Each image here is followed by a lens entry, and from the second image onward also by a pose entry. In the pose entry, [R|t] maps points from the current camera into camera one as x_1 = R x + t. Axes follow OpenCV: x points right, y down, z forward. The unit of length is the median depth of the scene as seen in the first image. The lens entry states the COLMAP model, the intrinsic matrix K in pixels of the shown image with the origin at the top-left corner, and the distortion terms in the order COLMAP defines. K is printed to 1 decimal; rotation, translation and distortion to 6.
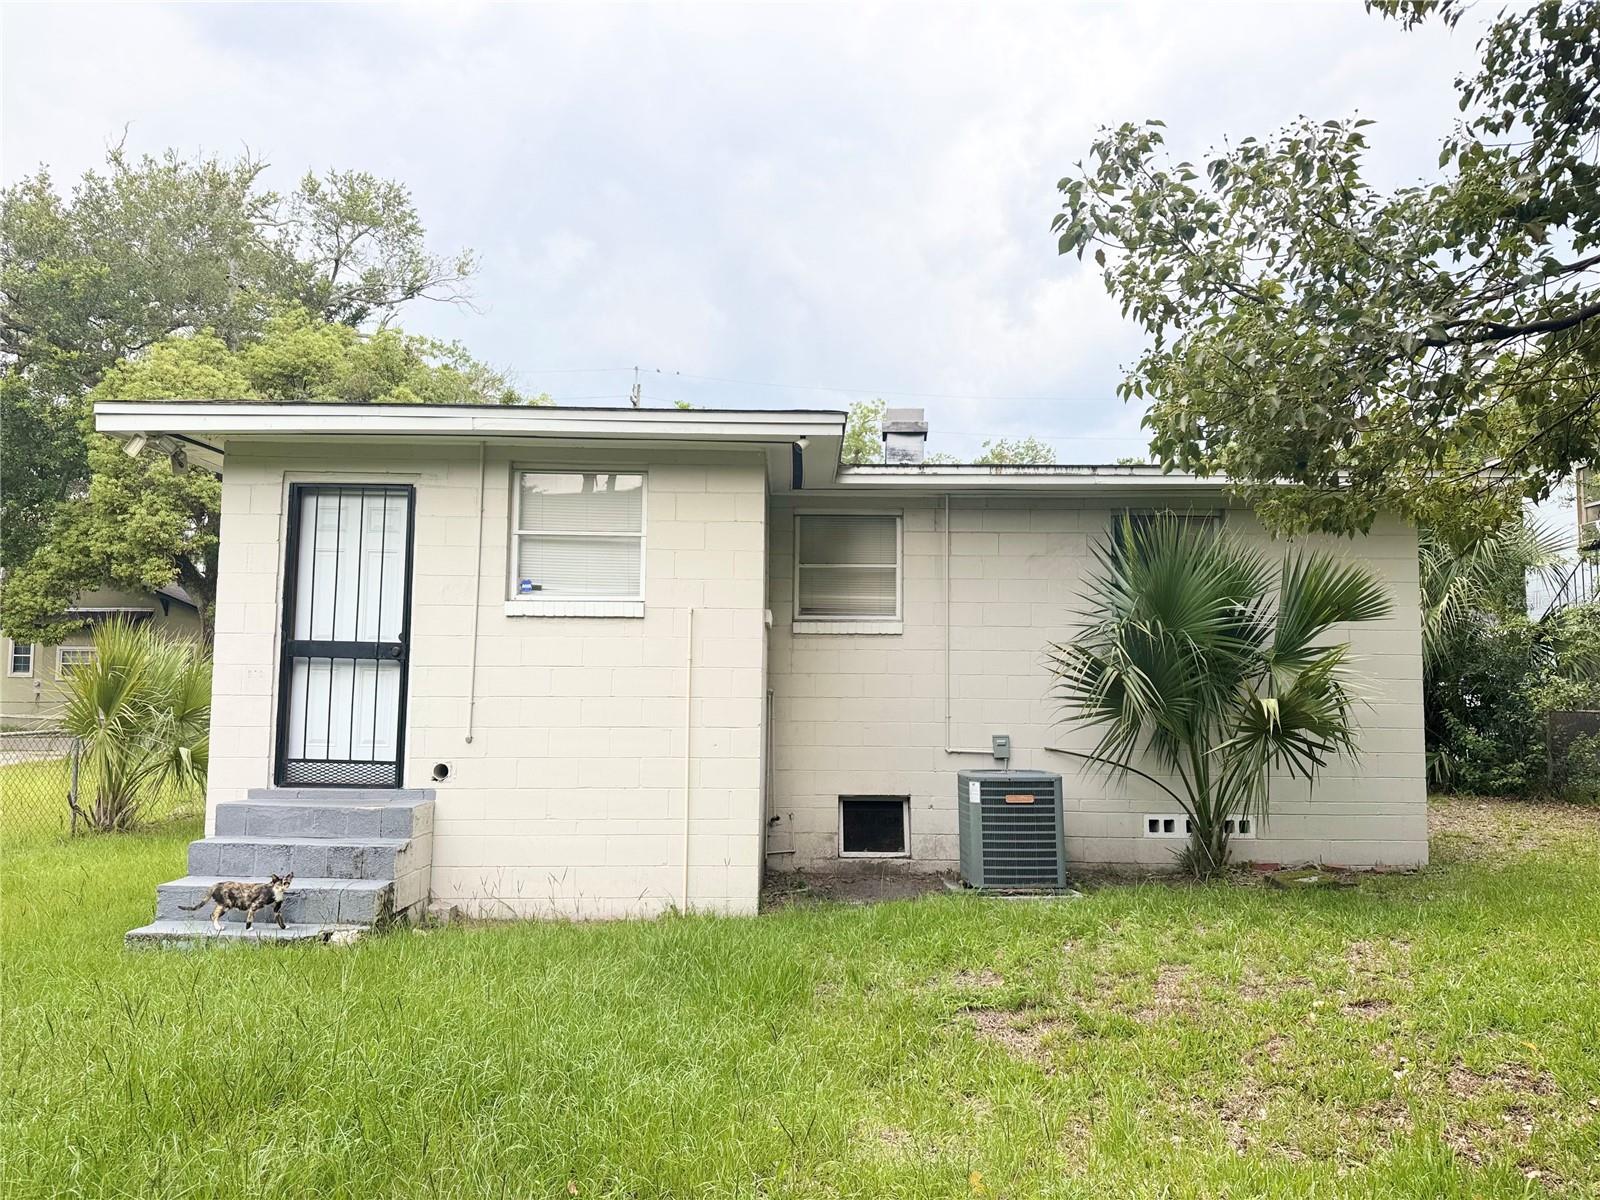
lens RADIAL K [[1111.8, 0, 800.0], [0, 1111.8, 600.0], [0, 0, 1]] dist [0.193288, -0.351842]
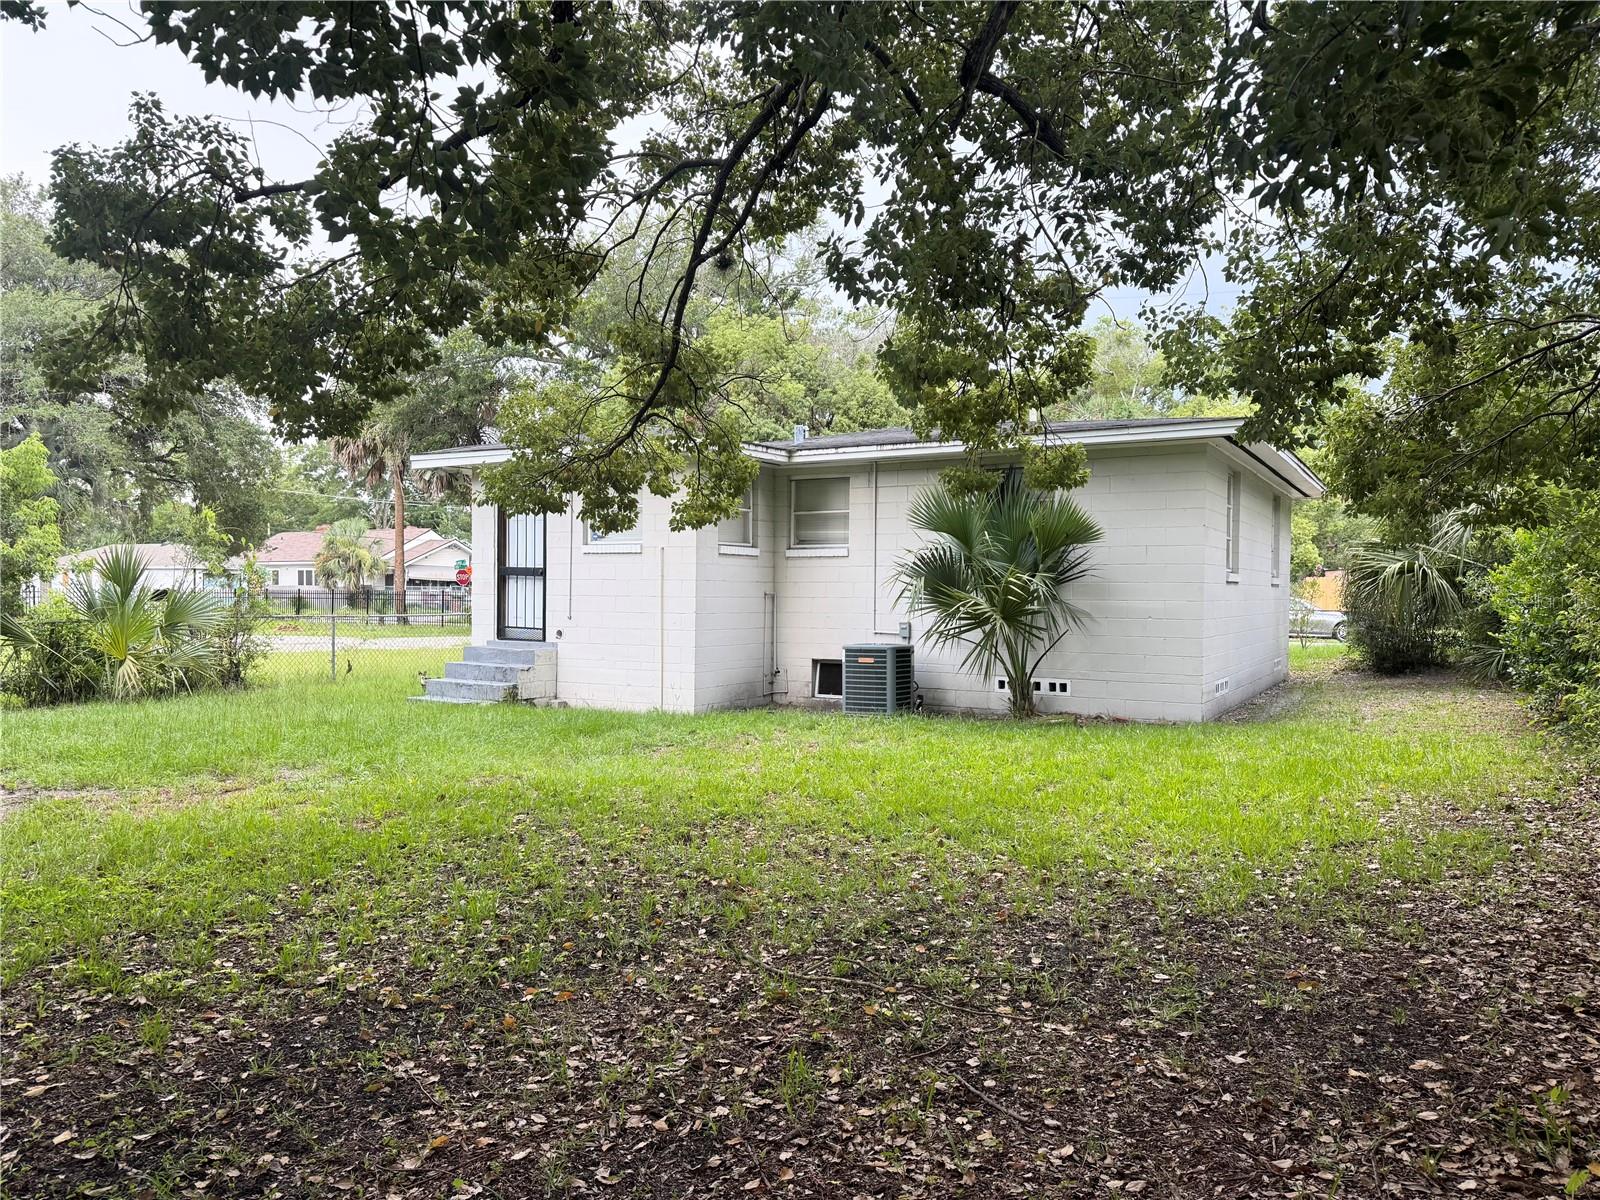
lens RADIAL K [[1132.0, 0, 803.7], [0, 1132.0, 612.1], [0, 0, 1]] dist [0.041082, -0.049096]
pose [[0.873053, 0.008125, -0.487558, 0.967716], [0.040603, 0.995178, 0.089290, -0.041152], [0.485932, -0.097752, 0.868513, -0.468288]]
